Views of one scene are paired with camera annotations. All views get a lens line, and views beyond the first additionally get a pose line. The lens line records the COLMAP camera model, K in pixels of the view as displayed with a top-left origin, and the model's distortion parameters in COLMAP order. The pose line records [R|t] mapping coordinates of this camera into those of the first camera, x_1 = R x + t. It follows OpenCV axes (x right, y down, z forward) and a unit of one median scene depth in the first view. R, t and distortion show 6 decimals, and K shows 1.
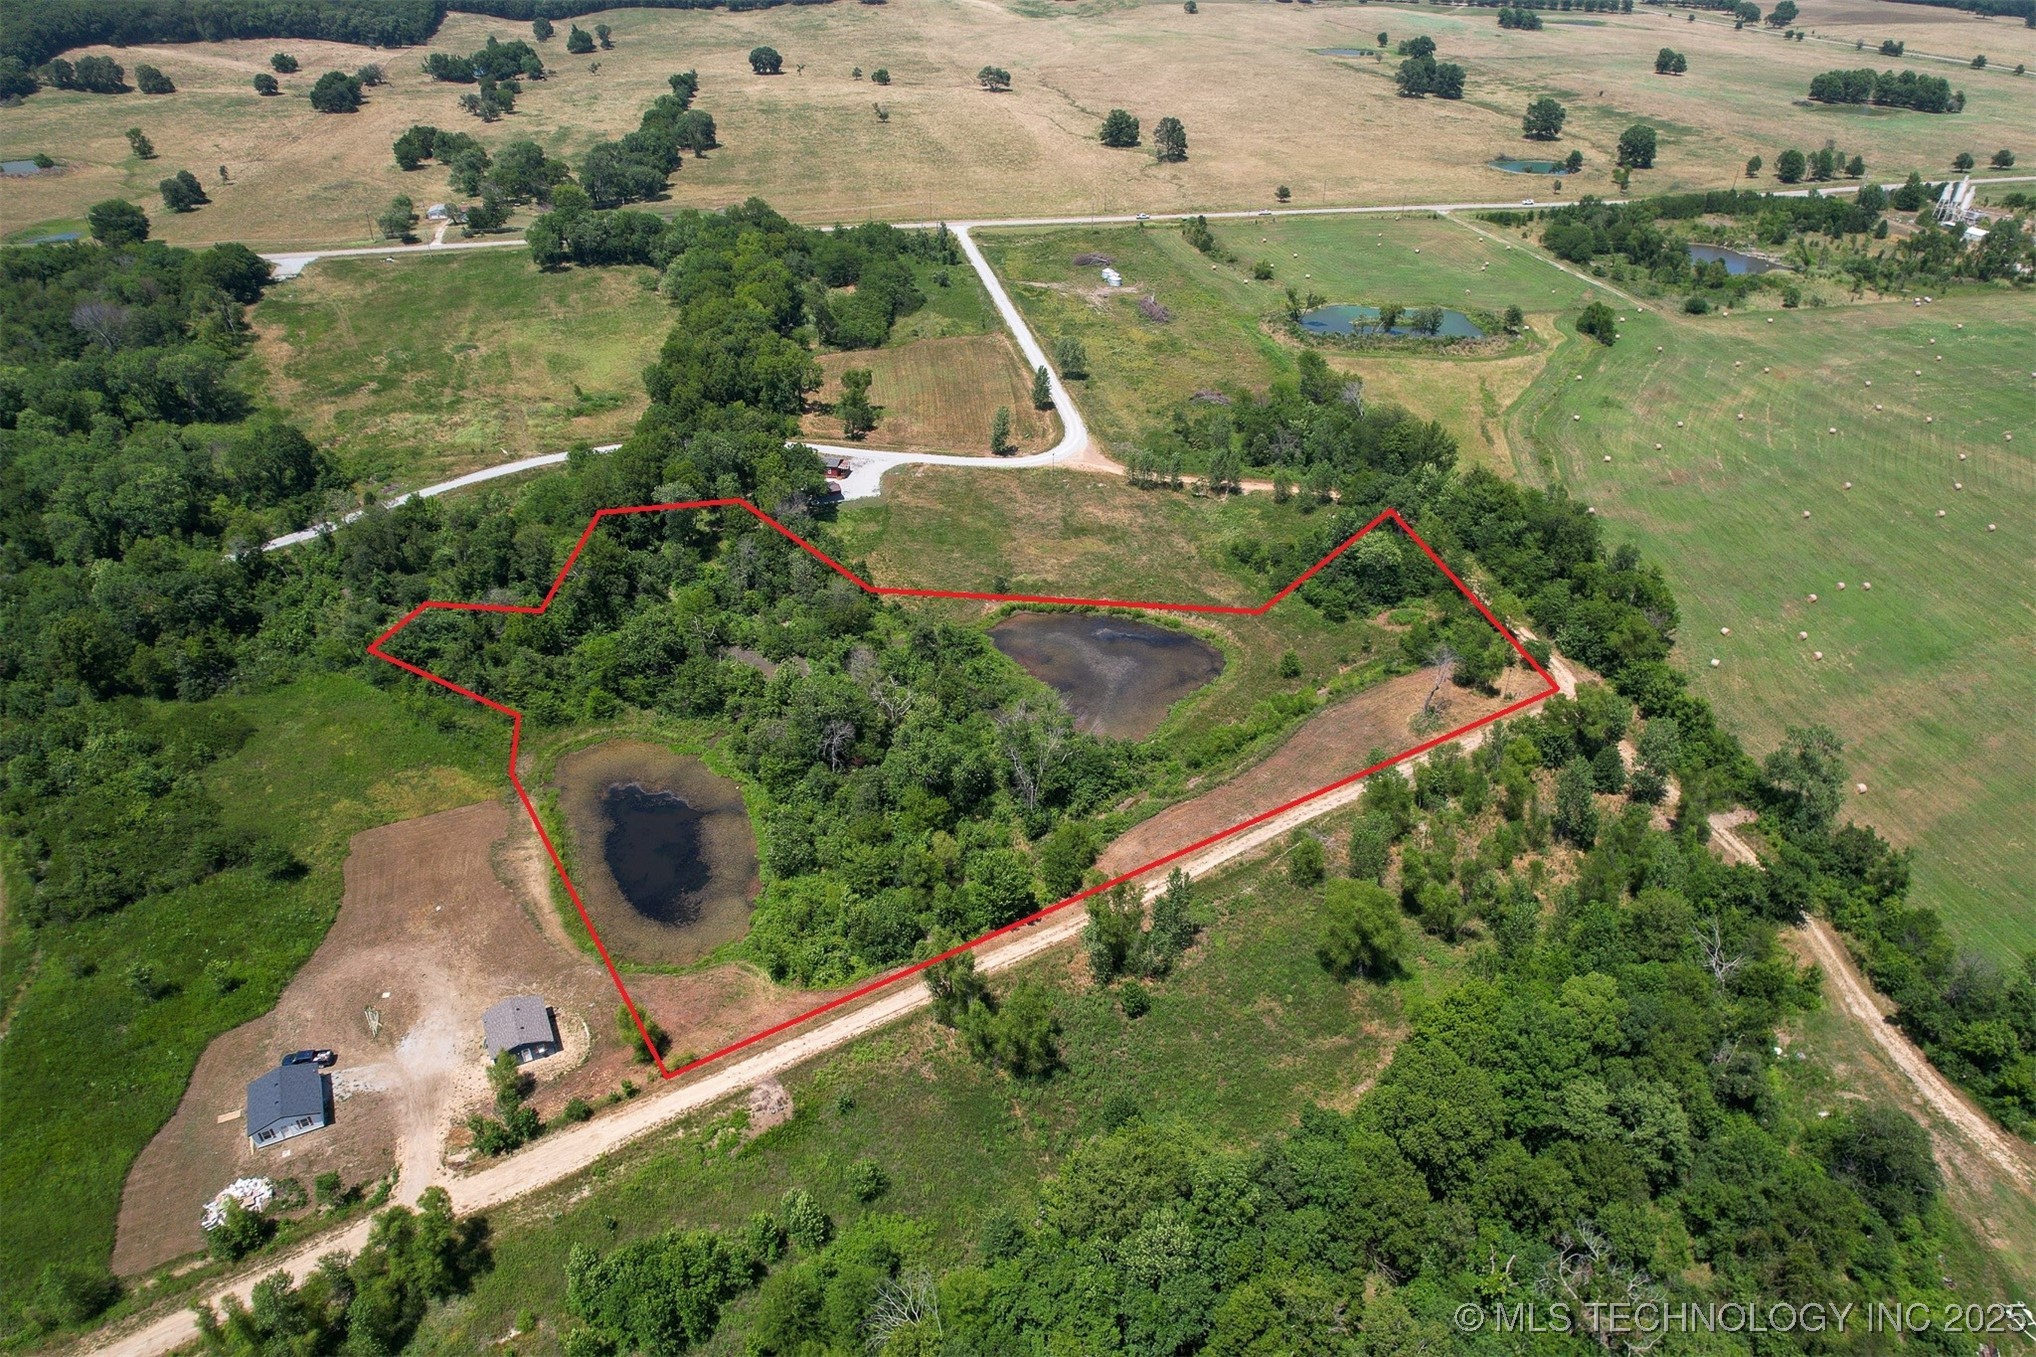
lens RADIAL K [[1294.8, 0, 1029.0], [0, 1294.8, 712.9], [0, 0, 1]] dist [-0.087827, 0.080242]
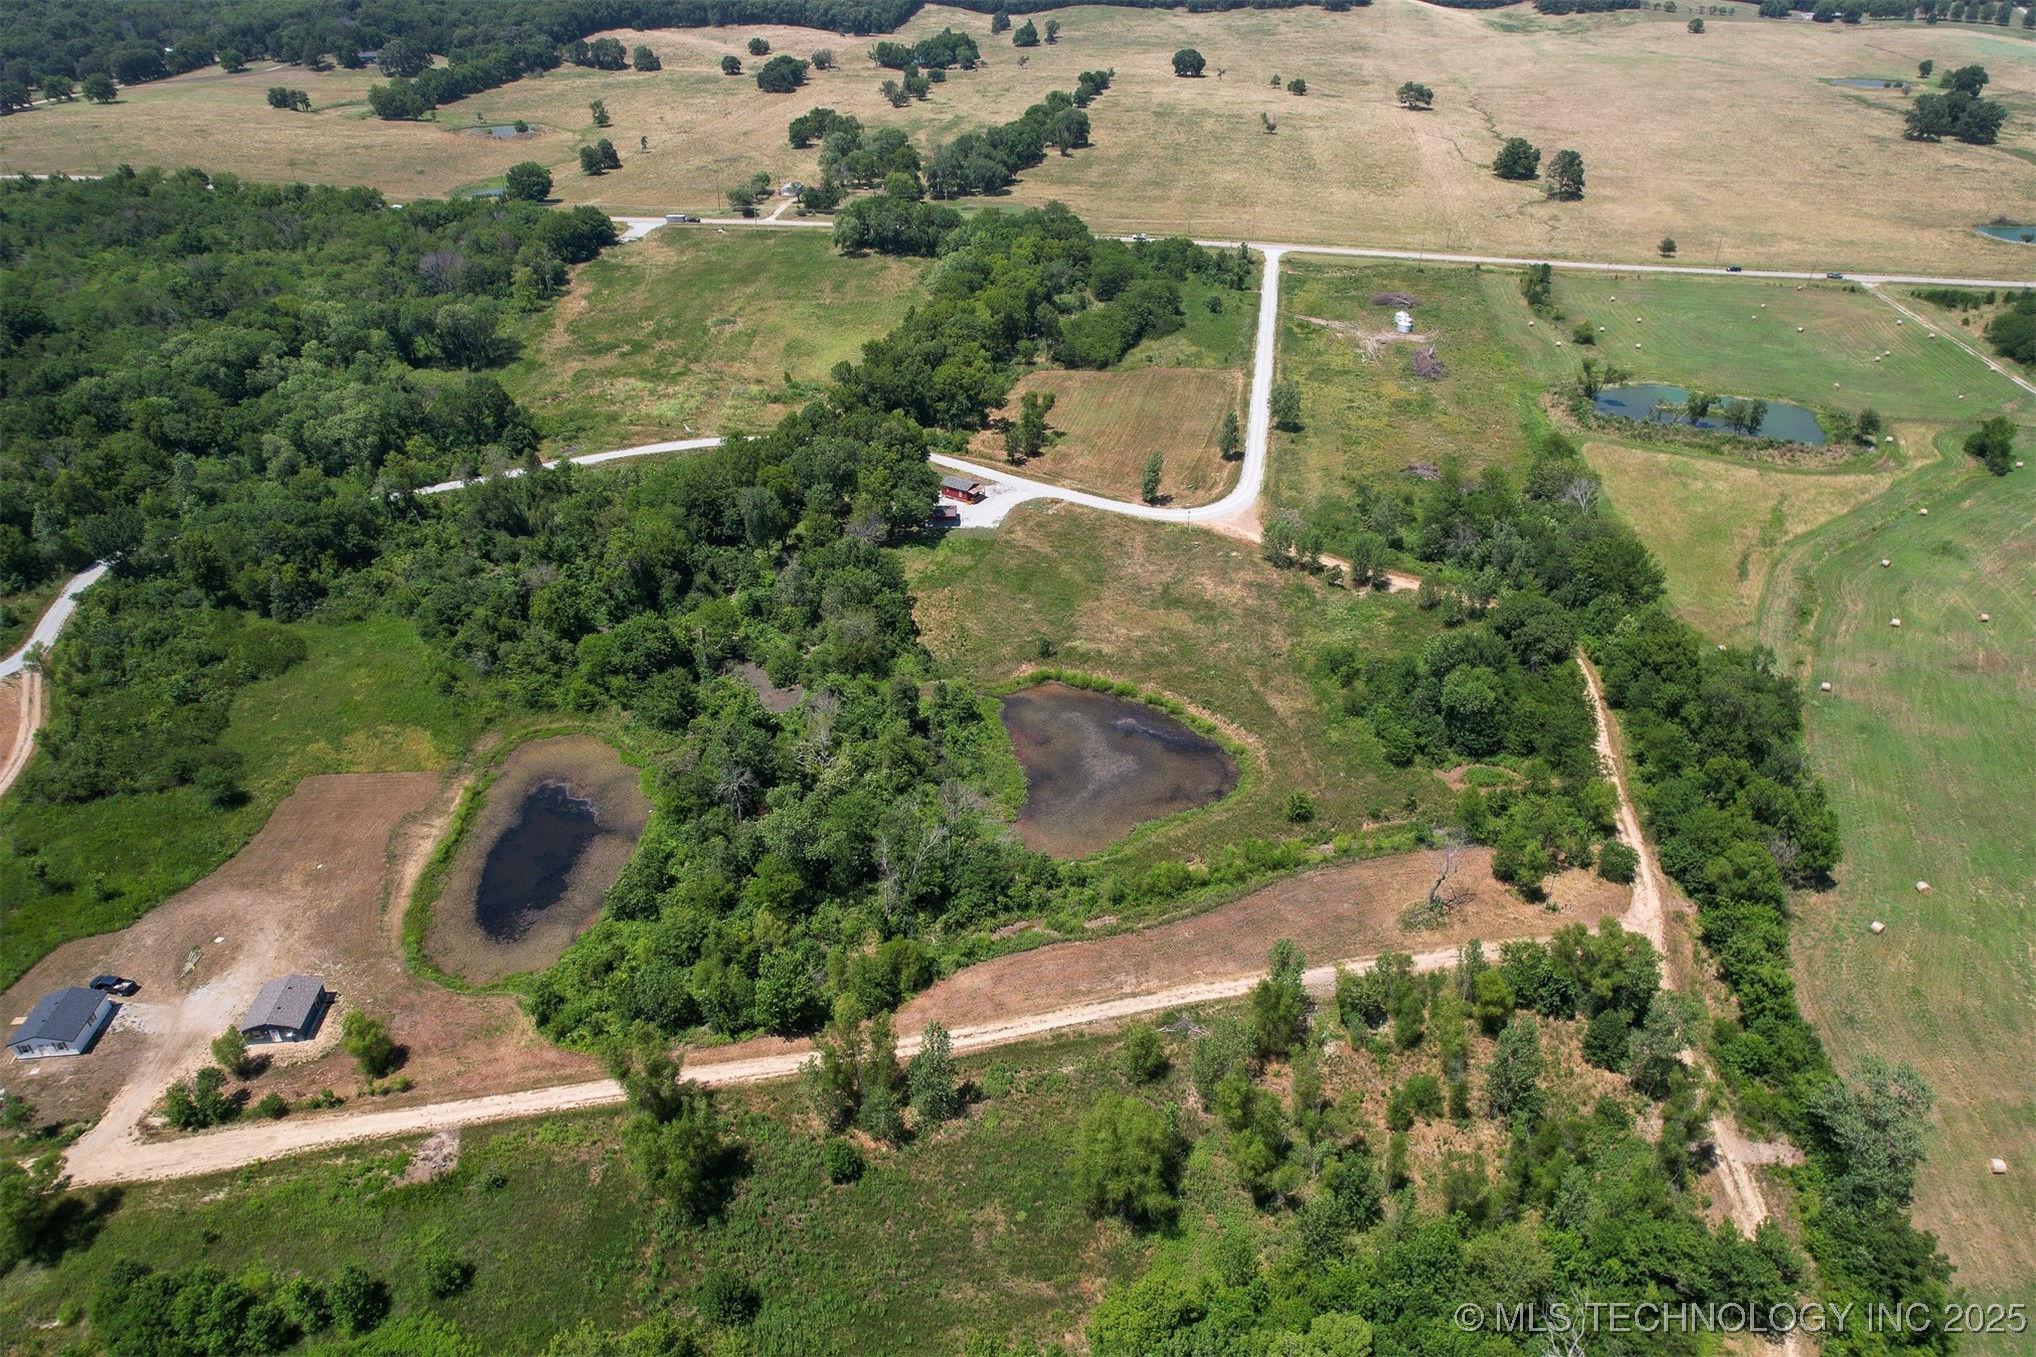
lens RADIAL K [[1294.8, 0, 1029.0], [0, 1294.8, 712.9], [0, 0, 1]] dist [-0.087827, 0.080242]
pose [[0.932444, 0.195811, -0.303655, 0.191188], [-0.196440, 0.980093, 0.028795, -0.059068], [0.303248, 0.032800, 0.952347, 0.098192]]
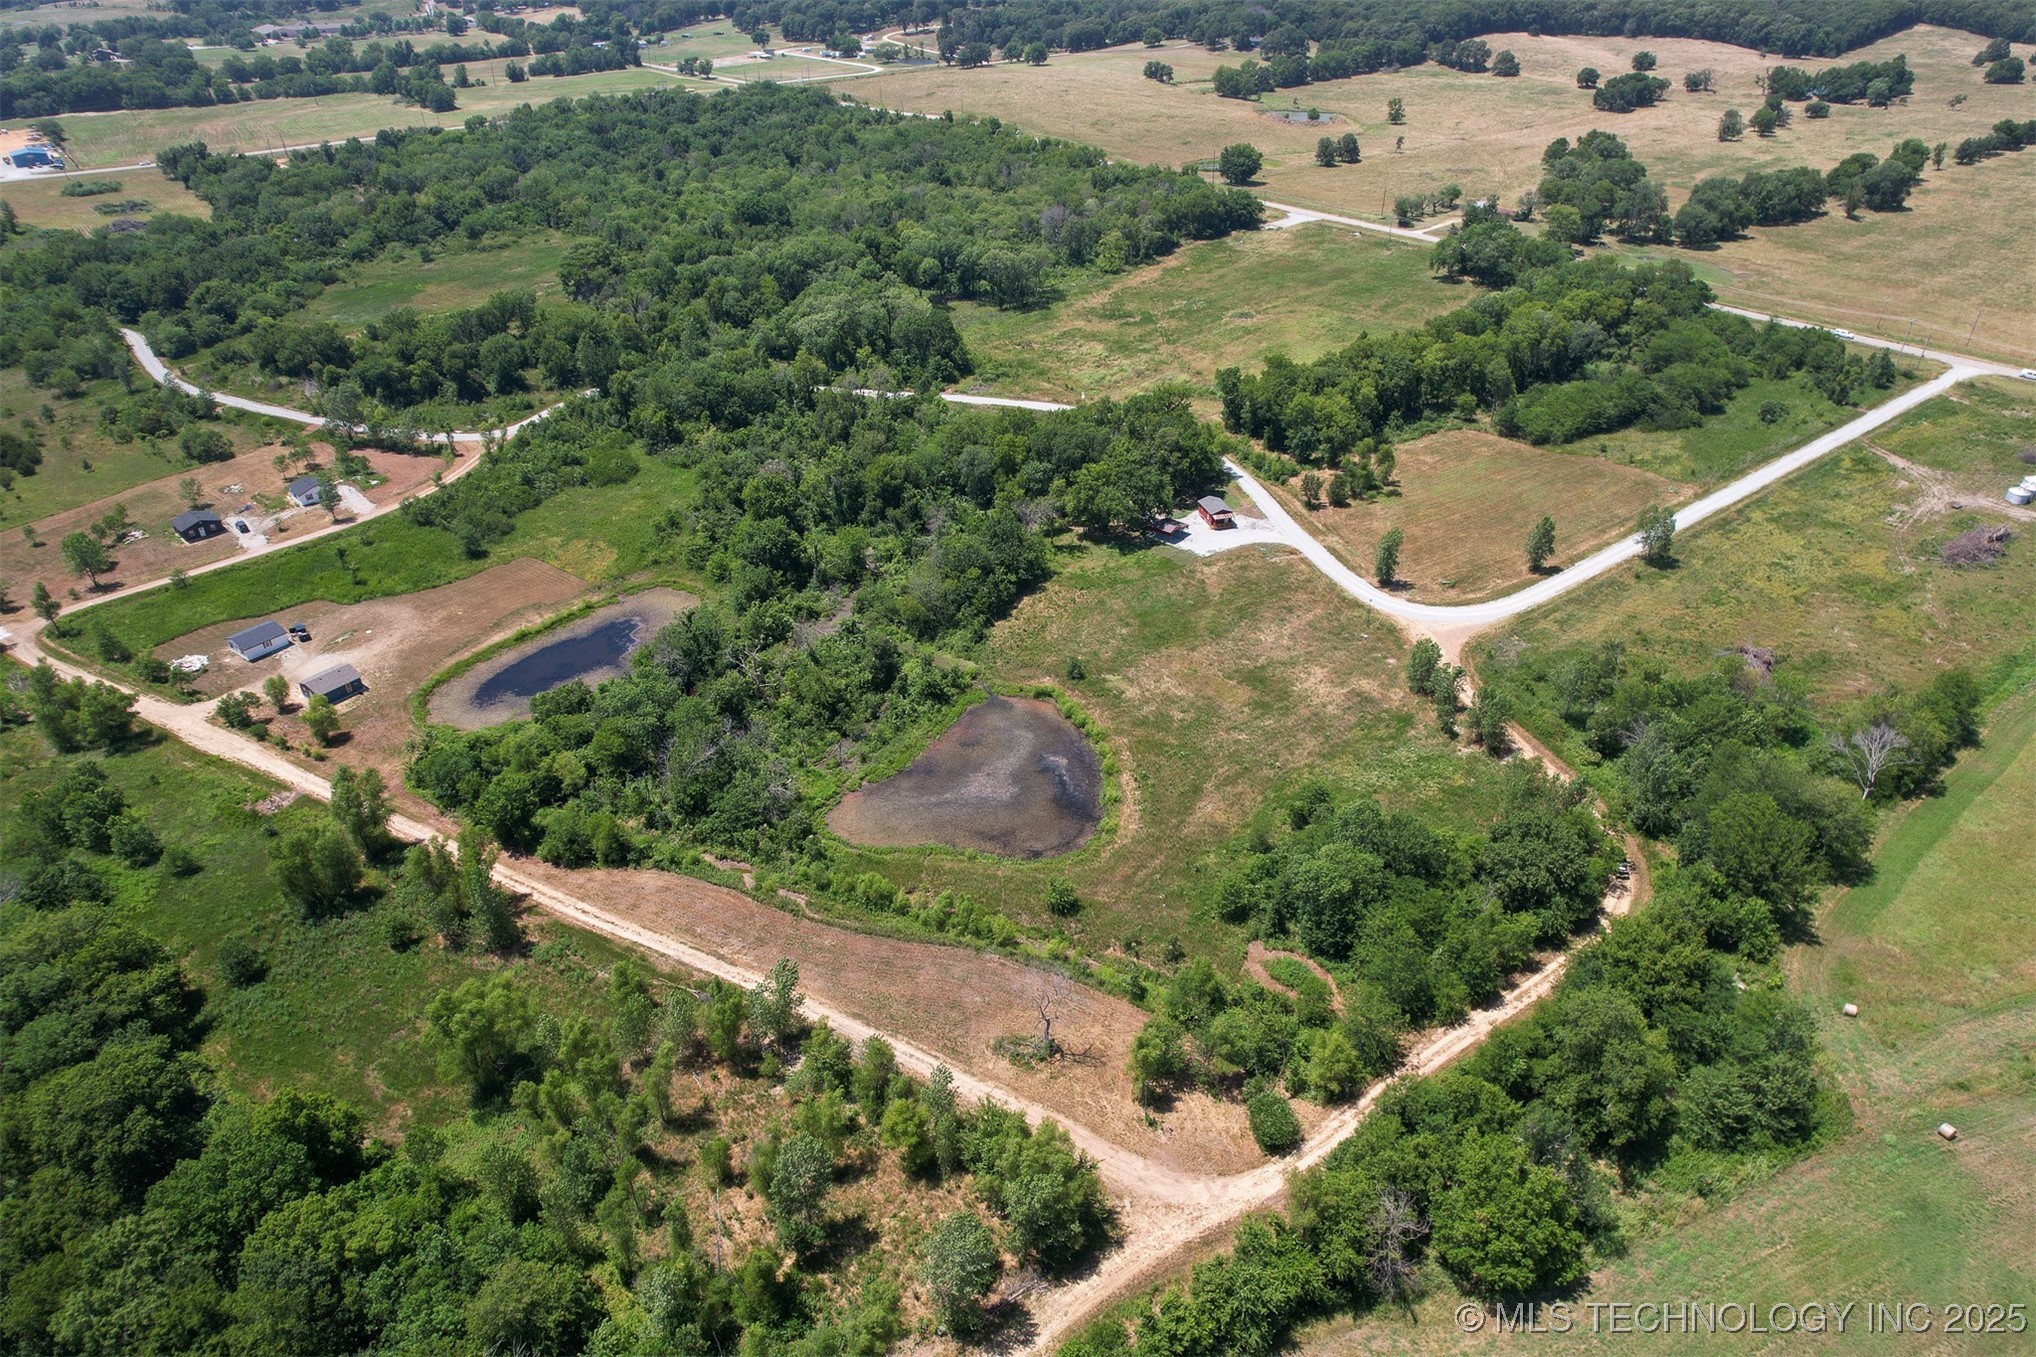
lens RADIAL K [[1294.8, 0, 1029.0], [0, 1294.8, 712.9], [0, 0, 1]] dist [-0.087827, 0.080242]
pose [[0.455348, 0.477919, -0.751167, 0.485581], [-0.478966, 0.842712, 0.245820, -0.208785], [0.750500, 0.247850, 0.612634, 0.334364]]
